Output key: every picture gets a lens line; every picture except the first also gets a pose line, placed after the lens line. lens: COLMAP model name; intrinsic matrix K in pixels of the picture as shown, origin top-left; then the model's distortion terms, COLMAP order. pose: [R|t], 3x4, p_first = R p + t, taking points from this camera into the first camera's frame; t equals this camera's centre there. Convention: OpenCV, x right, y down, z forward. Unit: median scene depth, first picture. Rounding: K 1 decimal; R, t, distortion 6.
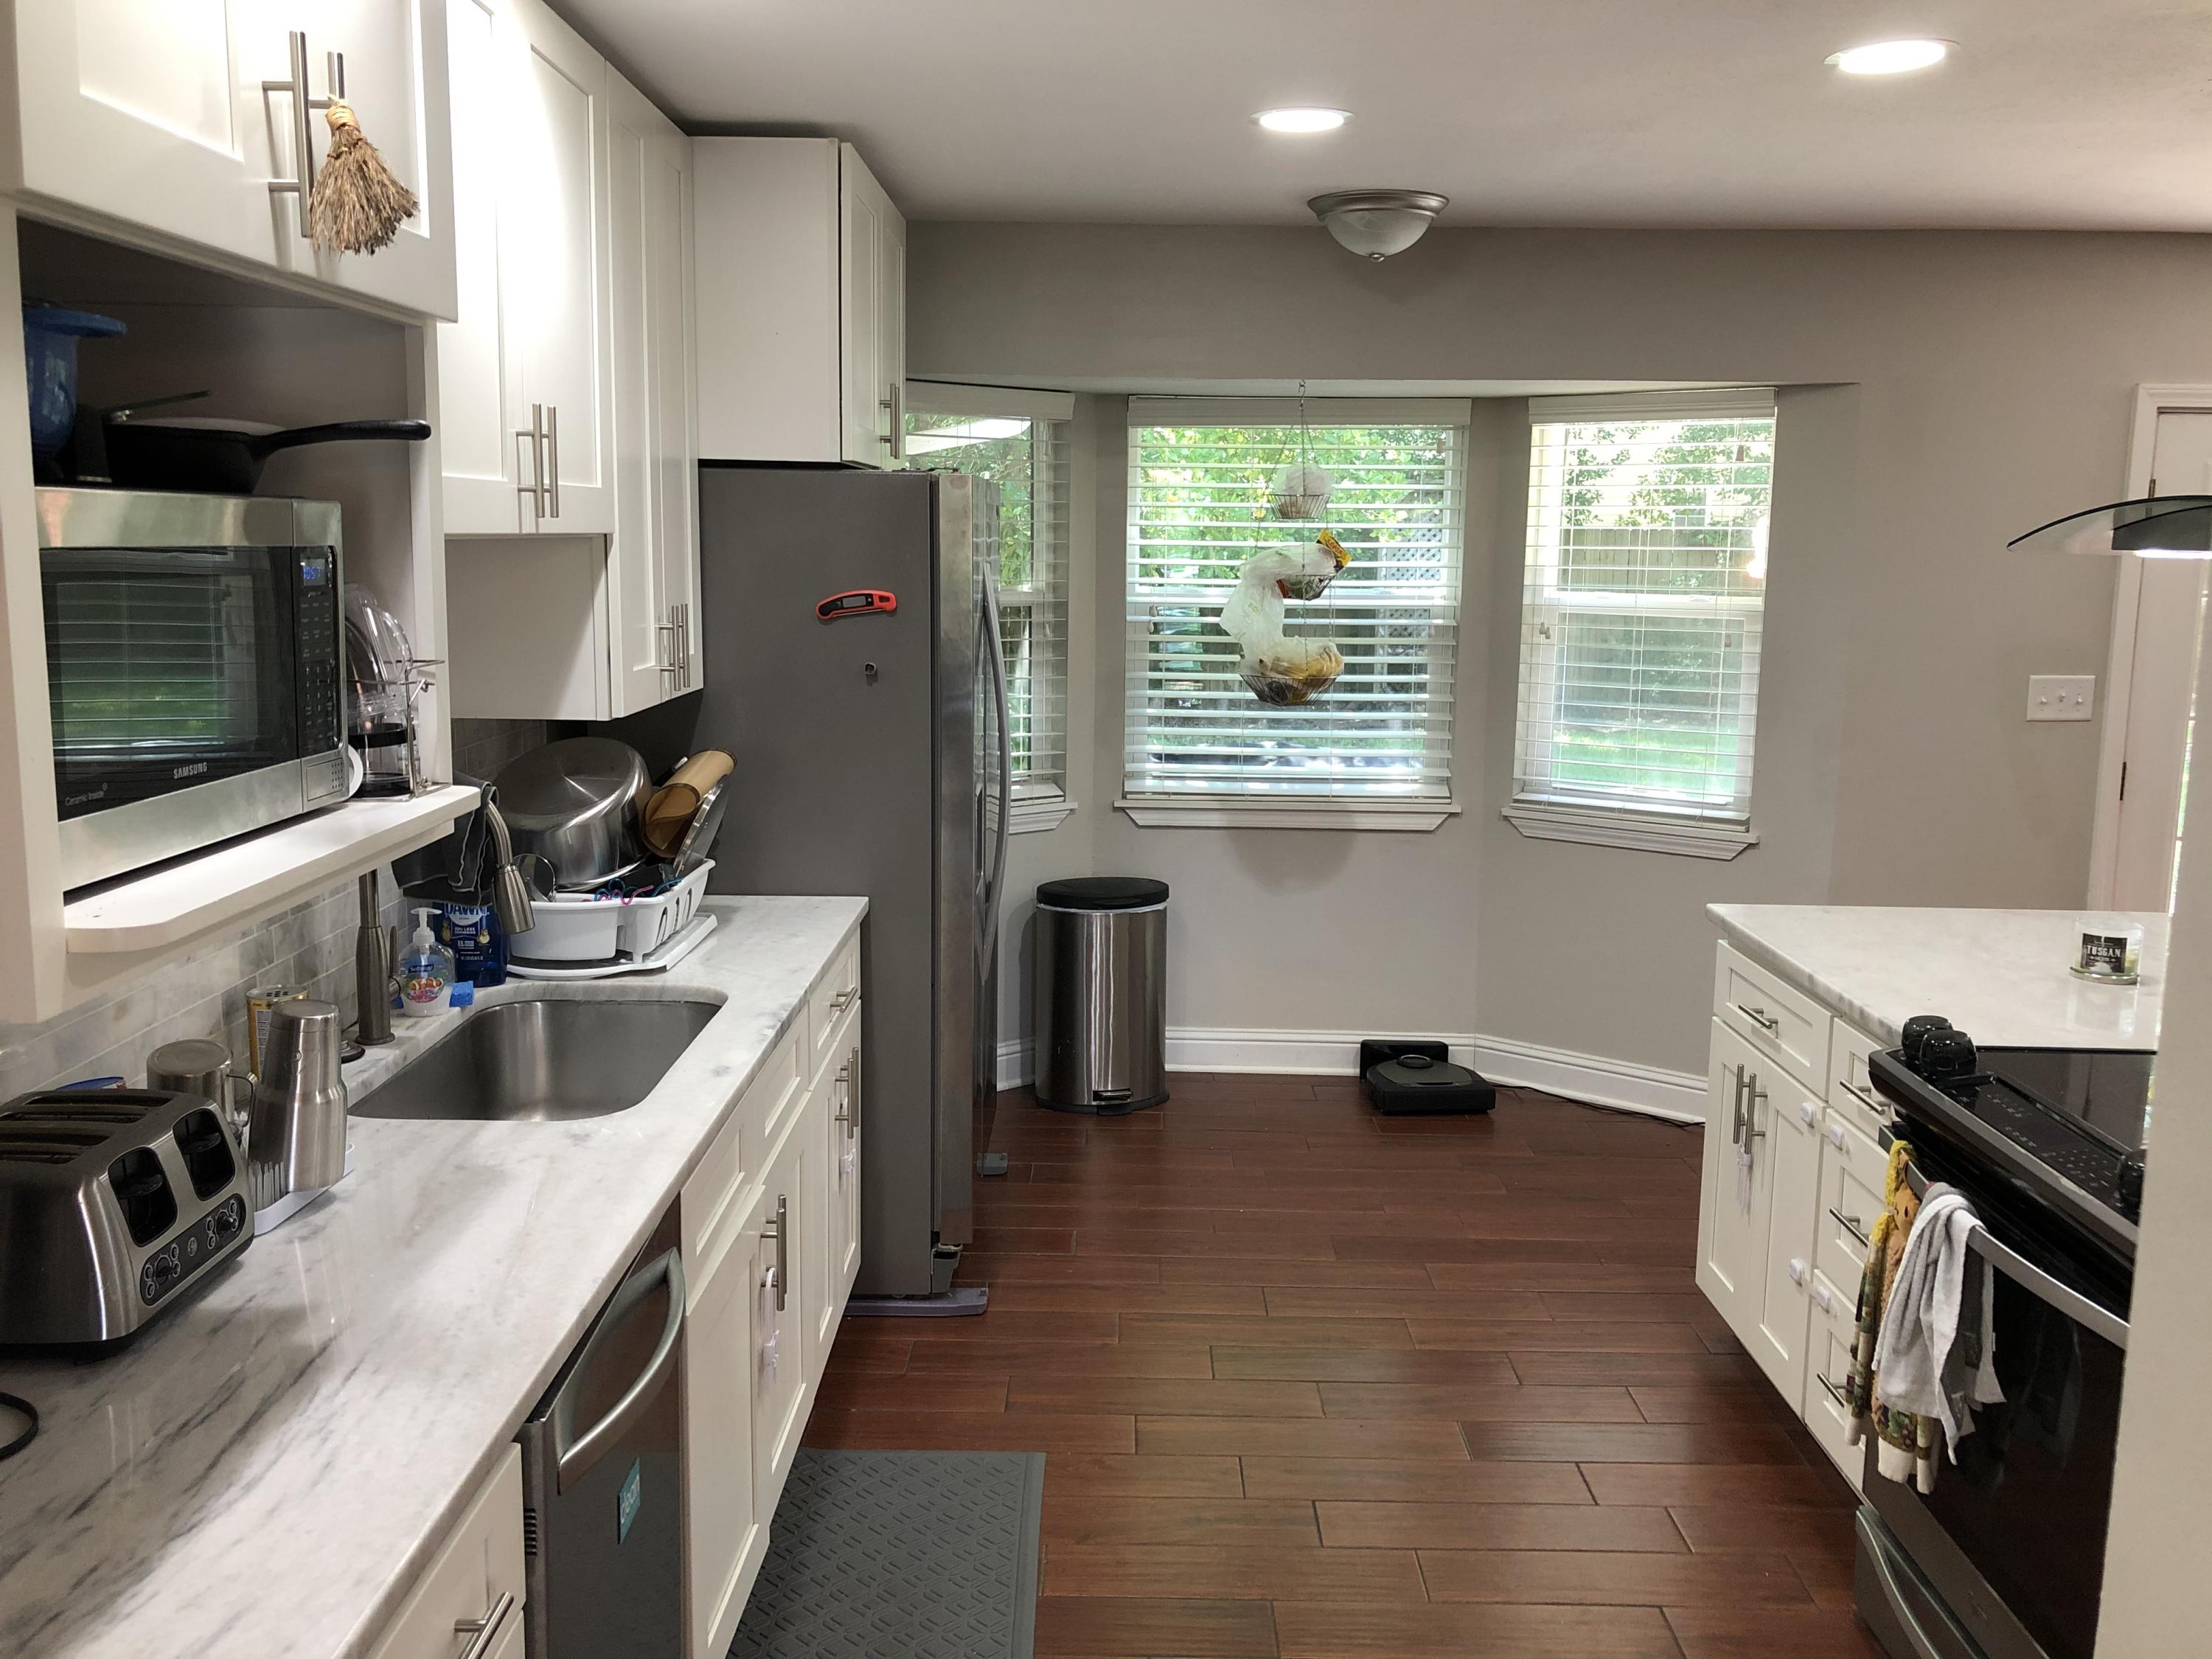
lens RADIAL K [[1765.7, 0, 1115.0], [0, 1765.7, 819.5], [0, 0, 1]] dist [0.117080, -0.207330]
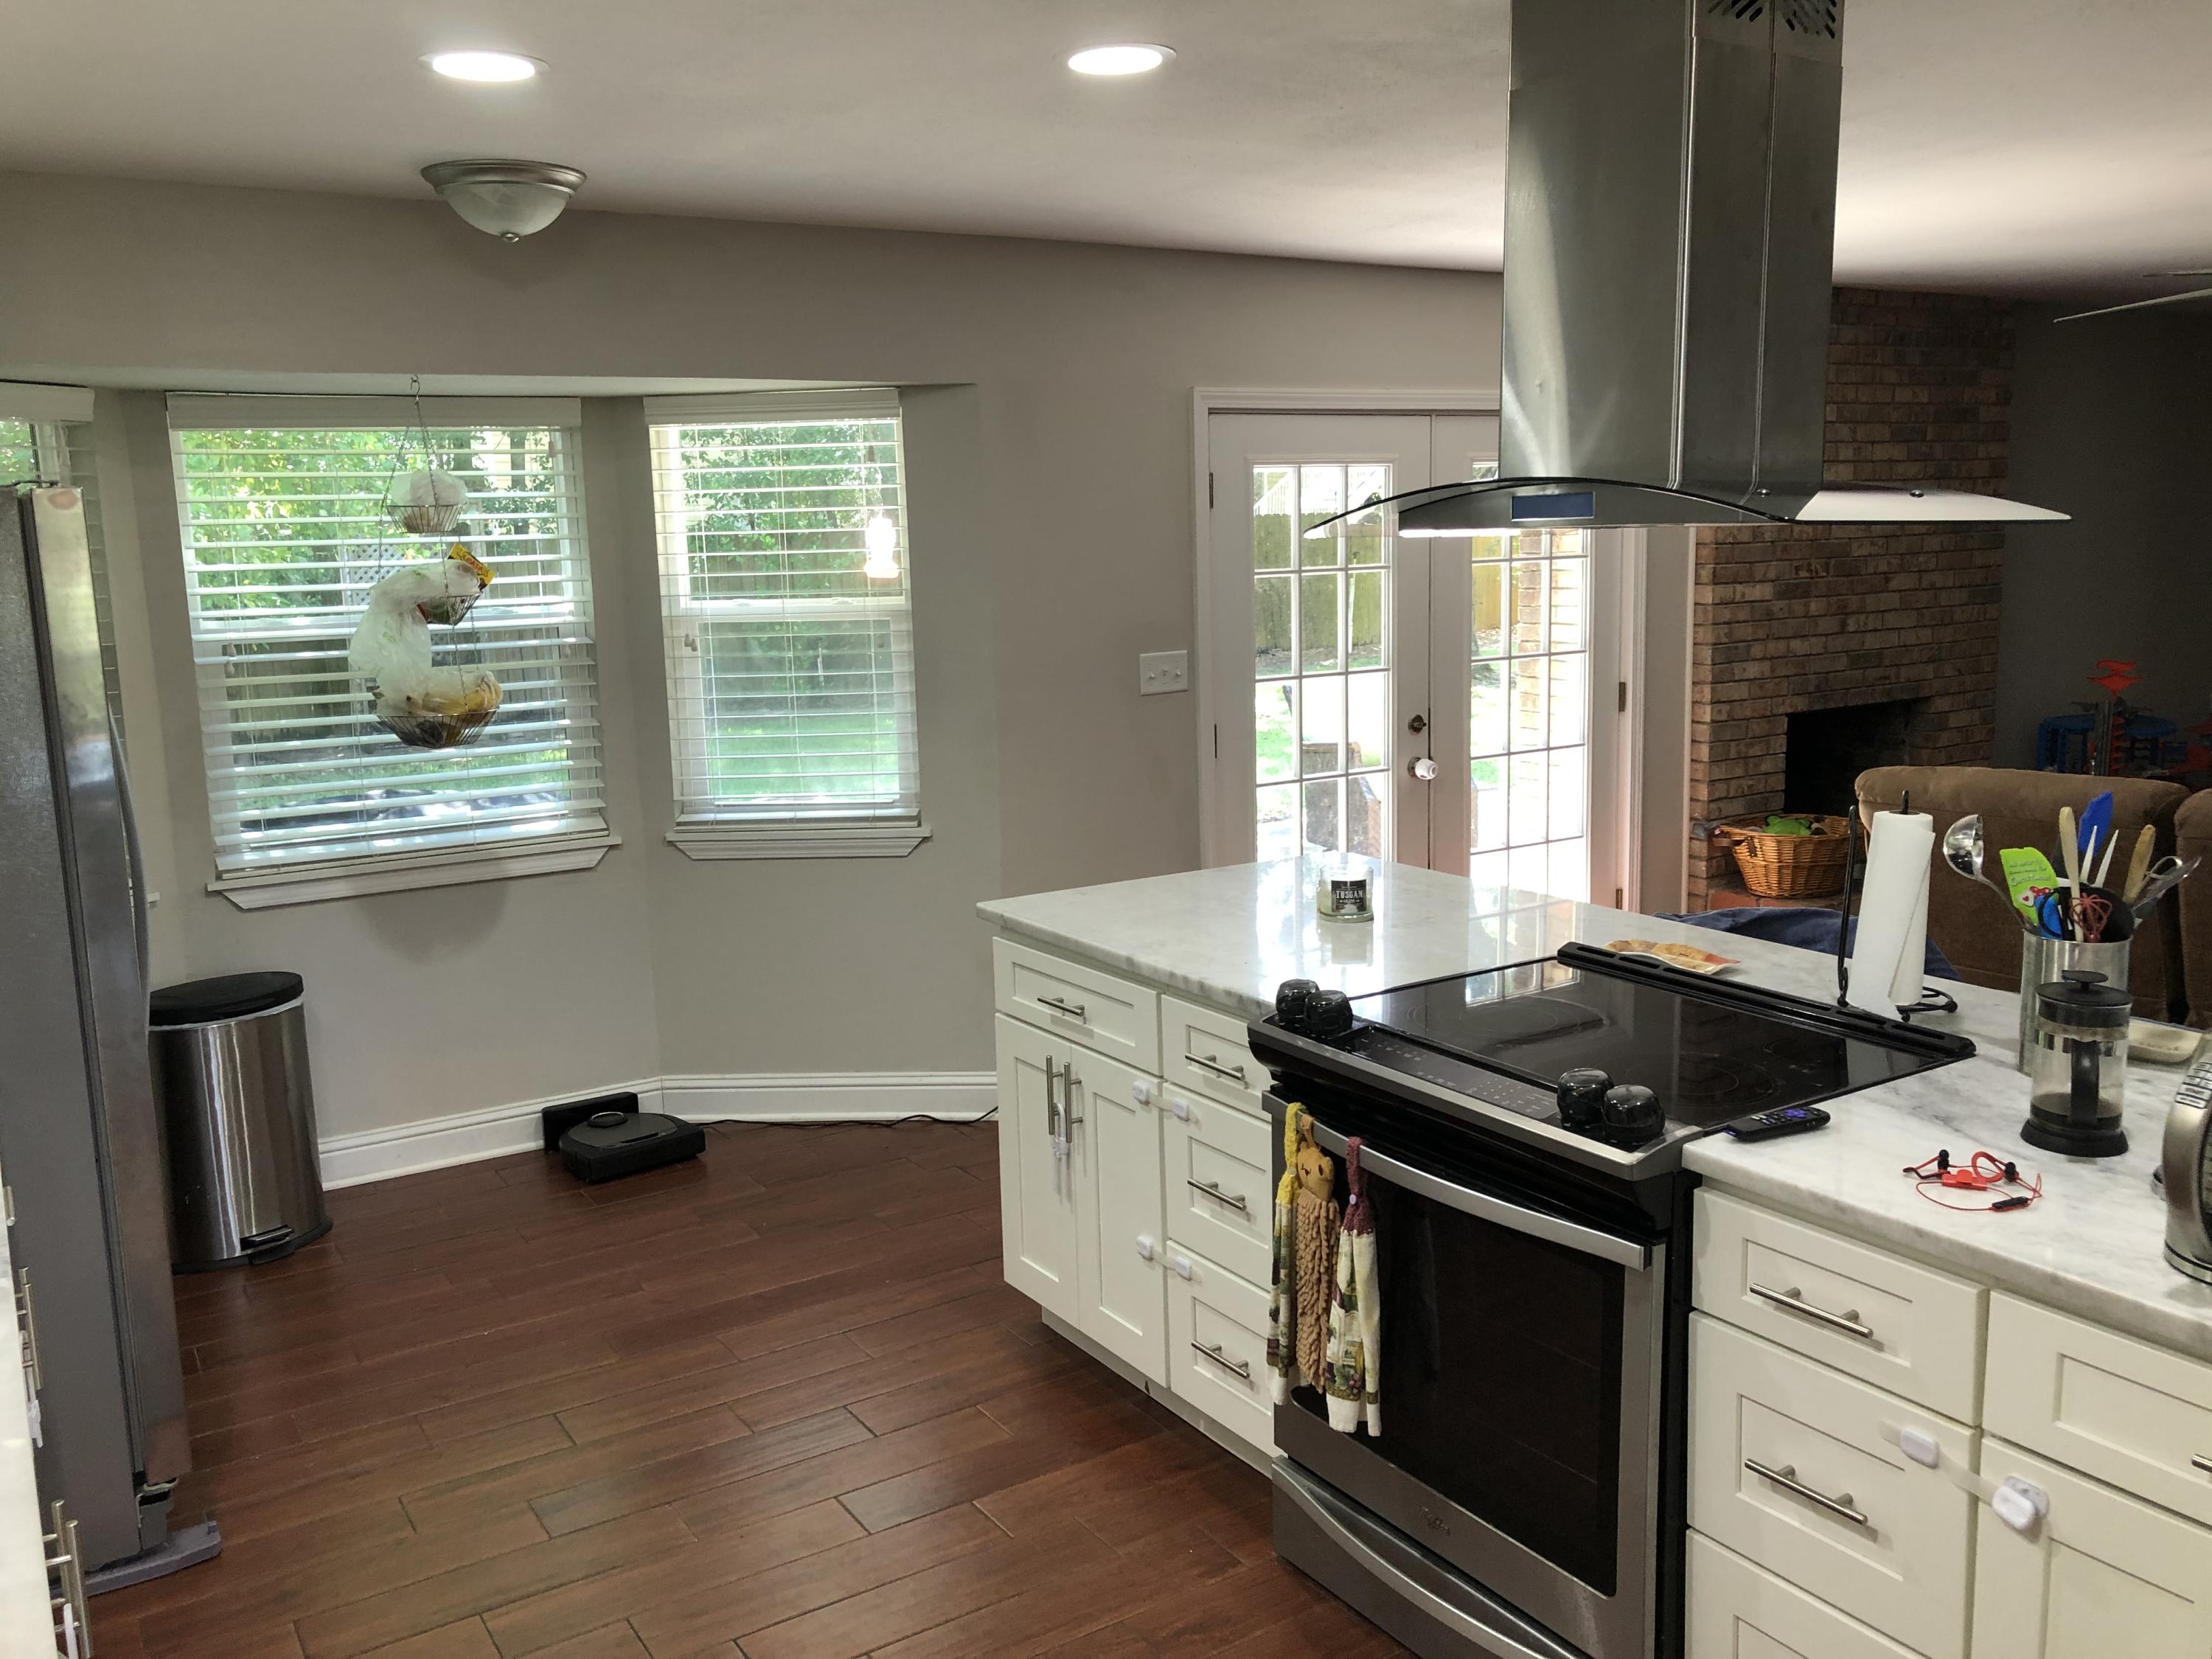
lens RADIAL K [[1788.4, 0, 1102.2], [0, 1788.4, 819.7], [0, 0, 1]] dist [0.020150, -0.017008]
pose [[0.844262, -0.121382, 0.522004, -0.085017], [0.124416, 0.991795, 0.029400, -0.013419], [-0.521290, 0.040124, 0.852436, 0.076364]]
